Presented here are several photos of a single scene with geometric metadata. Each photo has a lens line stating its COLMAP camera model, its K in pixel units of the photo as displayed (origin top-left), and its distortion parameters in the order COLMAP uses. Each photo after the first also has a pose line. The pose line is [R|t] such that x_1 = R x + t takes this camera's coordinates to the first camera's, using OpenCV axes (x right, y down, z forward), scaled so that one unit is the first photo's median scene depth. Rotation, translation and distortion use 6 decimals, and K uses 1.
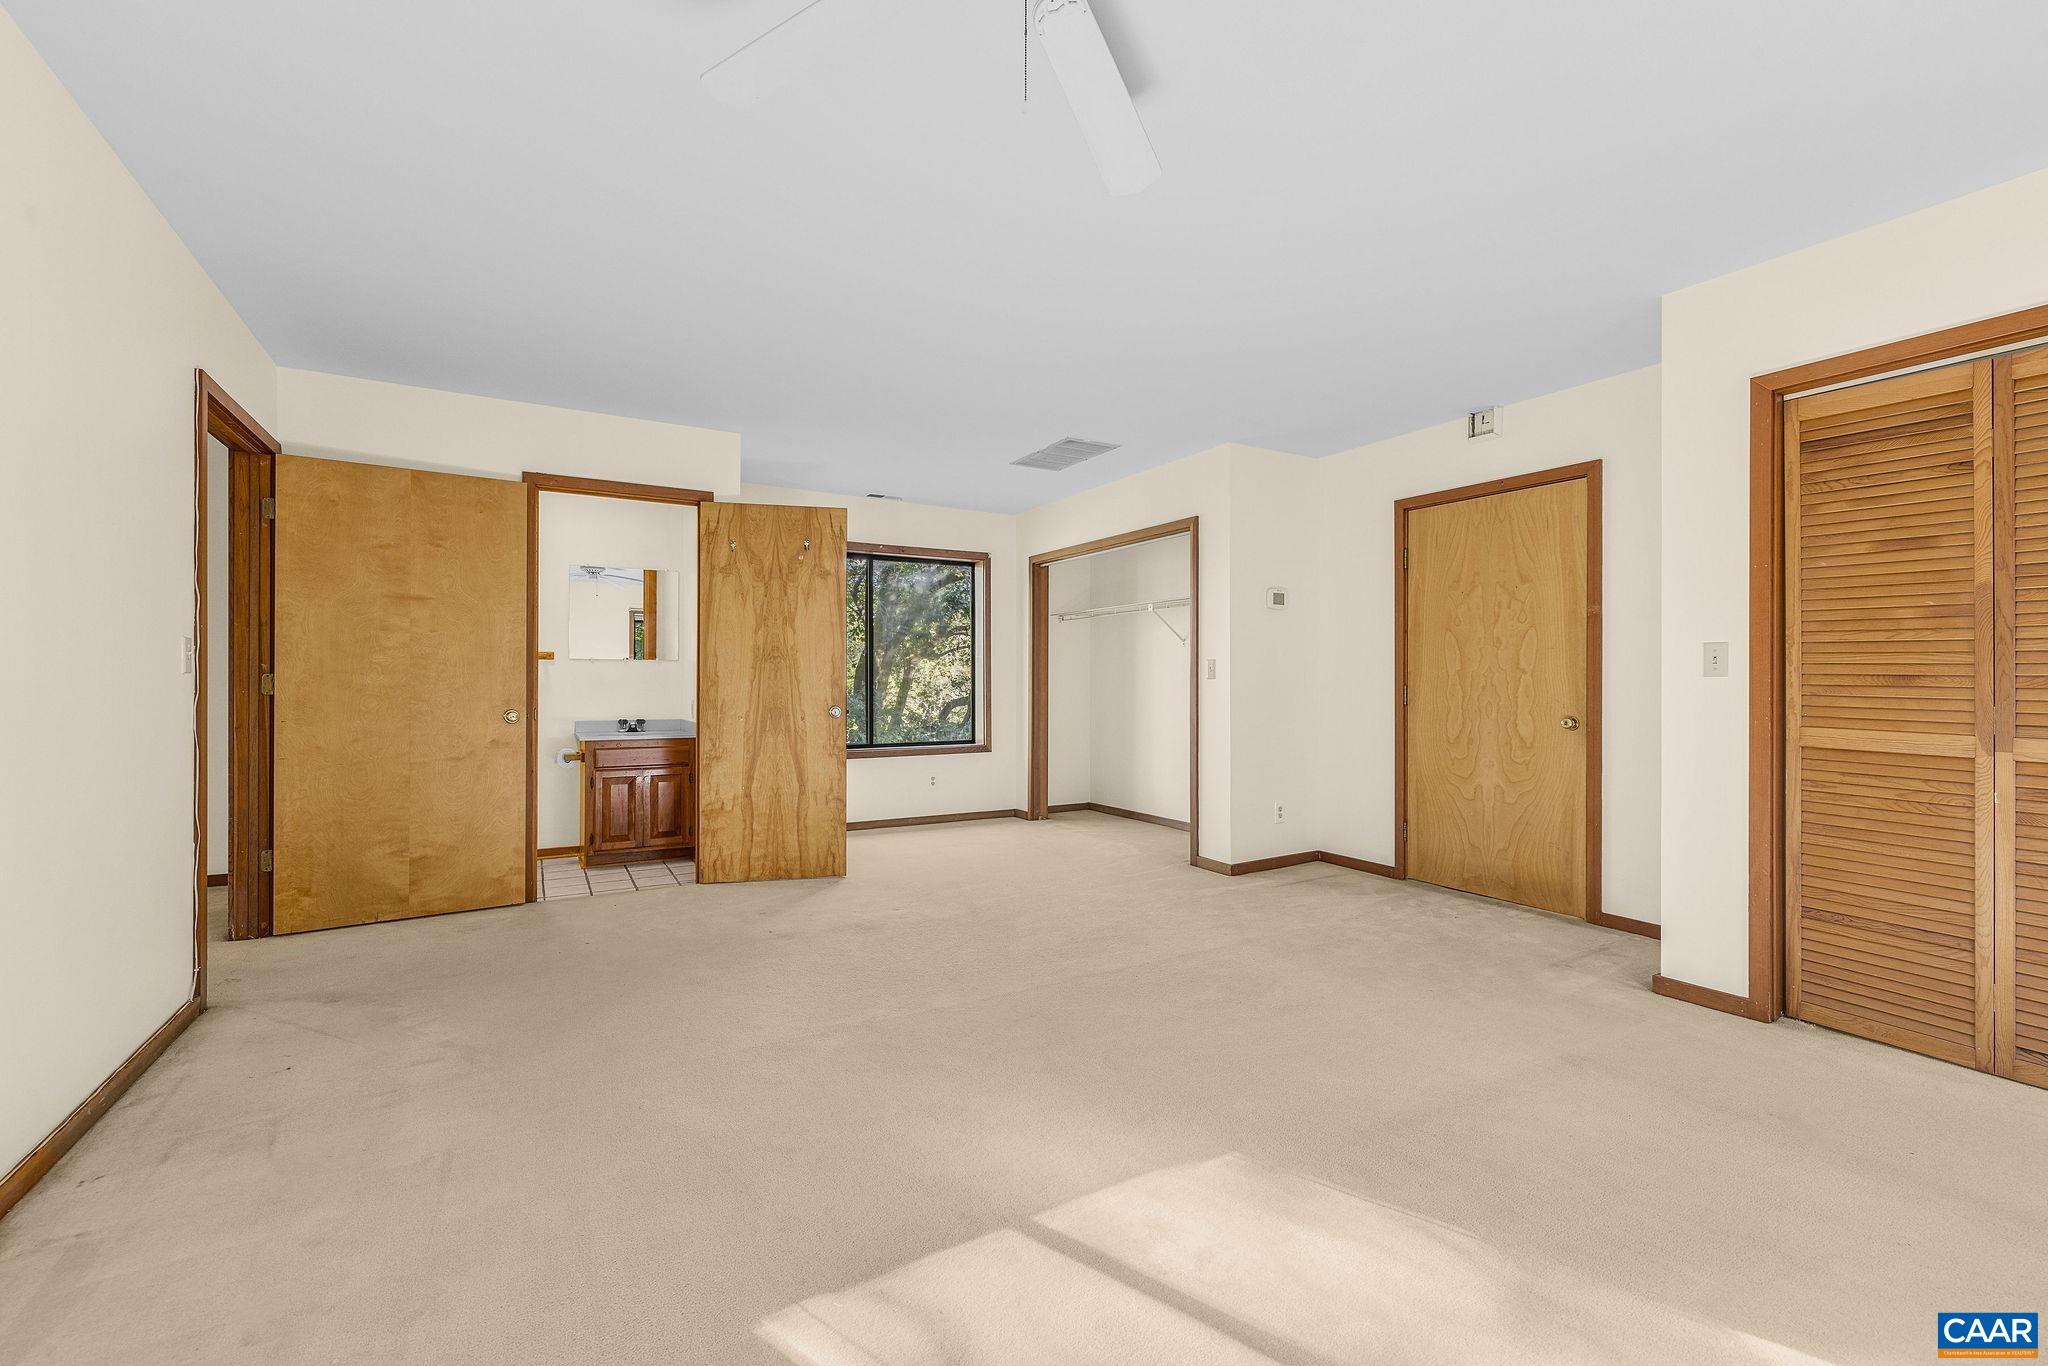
lens RADIAL K [[866.8, 0, 1015.7], [0, 866.8, 683.9], [0, 0, 1]] dist [0.003159, 0.000554]
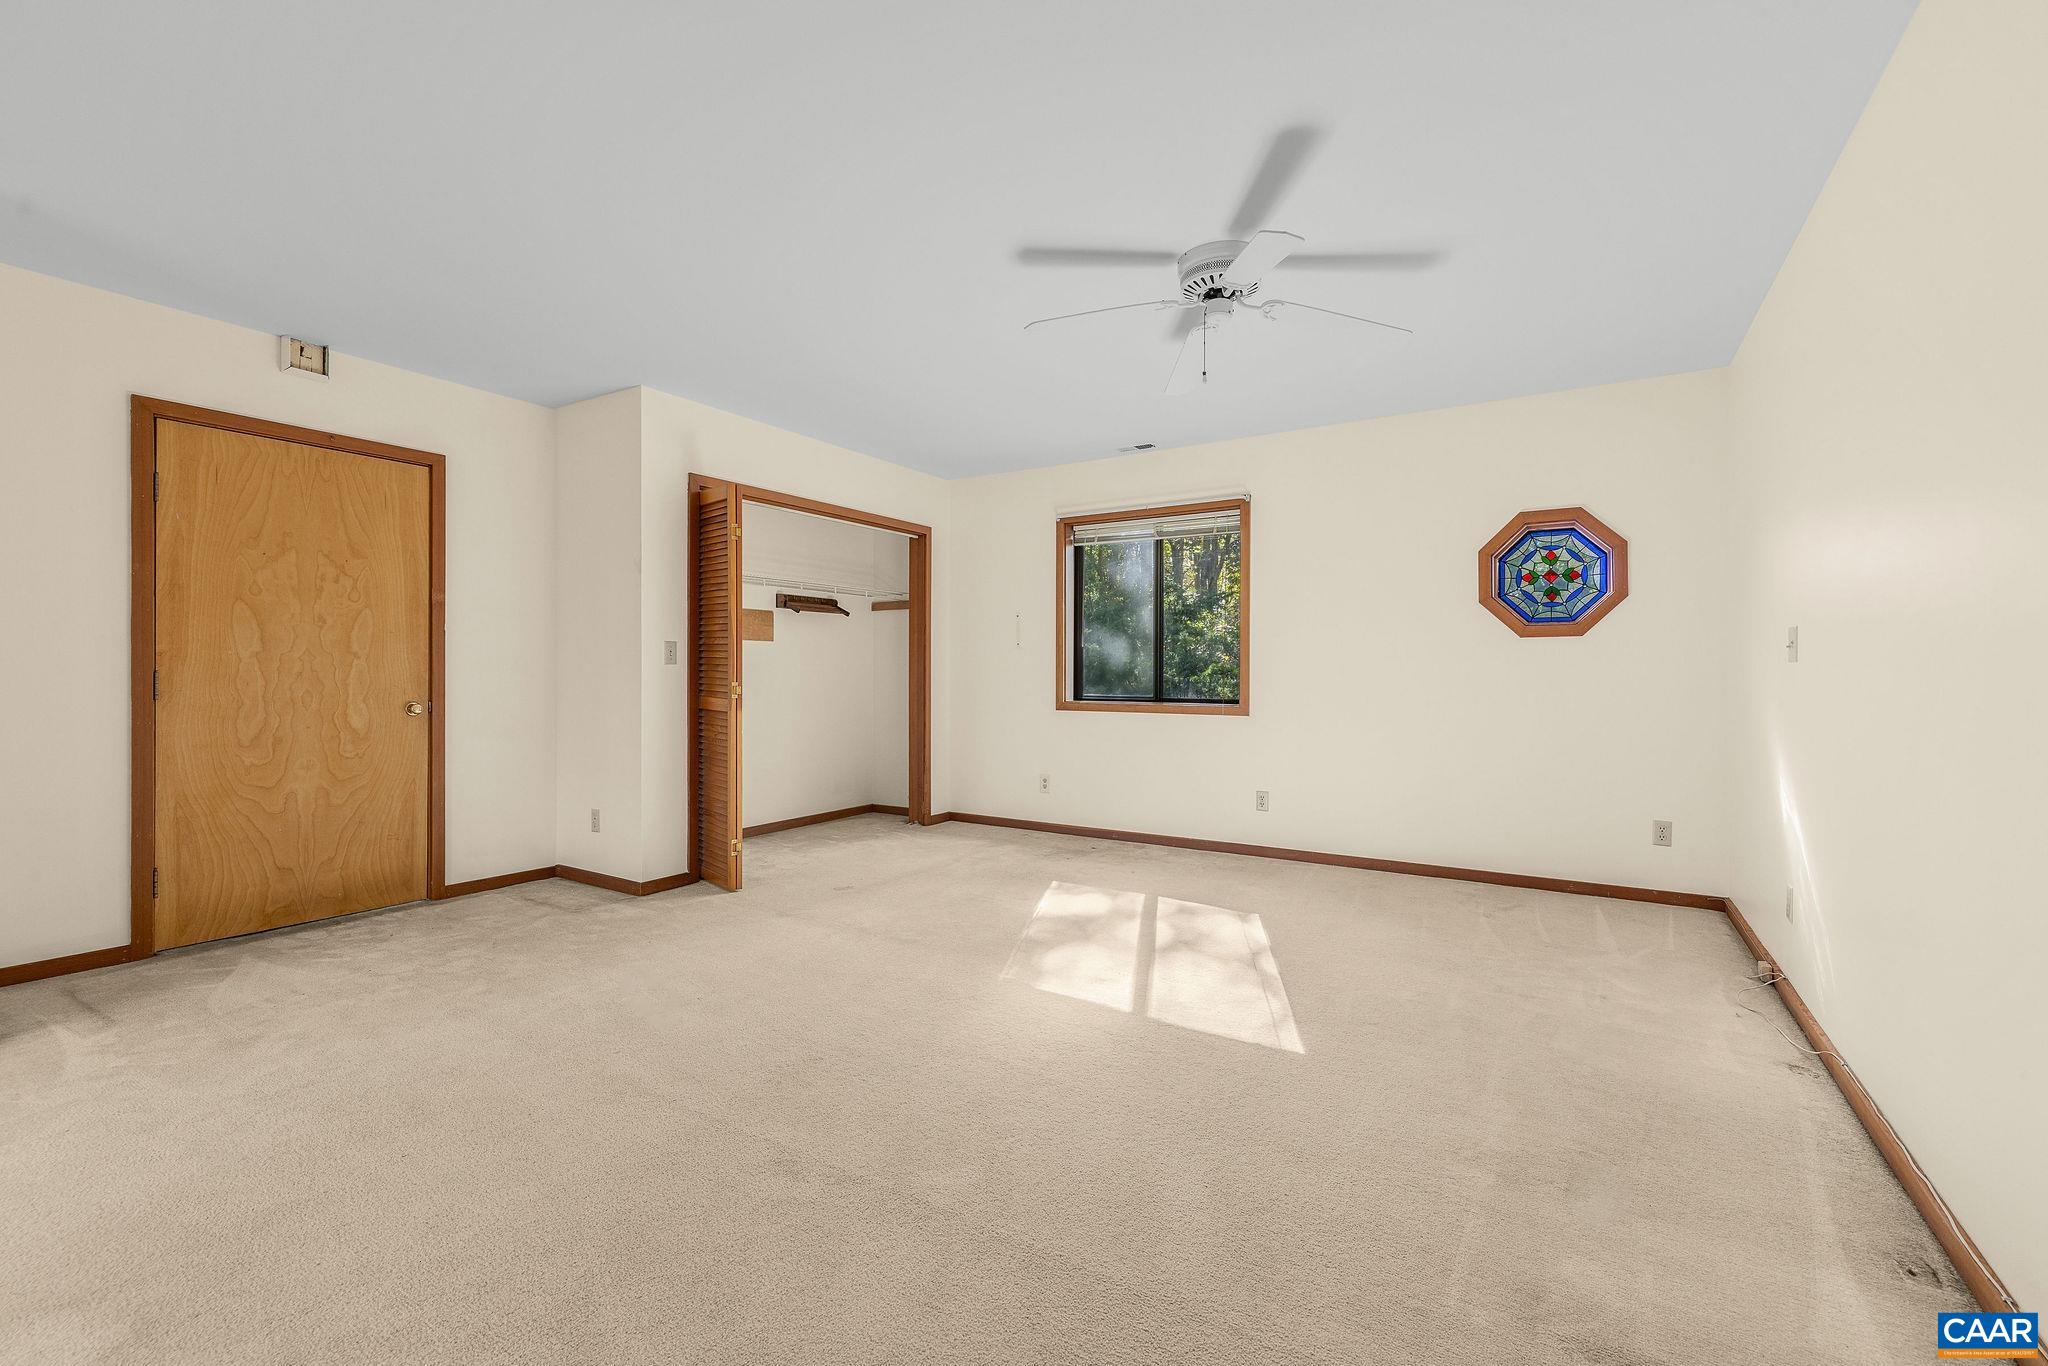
lens RADIAL K [[866.8, 0, 1021.6], [0, 866.8, 679.7], [0, 0, 1]] dist [0.003159, 0.000554]
pose [[-0.461350, -0.015406, 0.887085, -0.534296], [-0.002437, 0.999867, 0.016097, -0.005476], [-0.887215, 0.005265, -0.461326, 0.794506]]
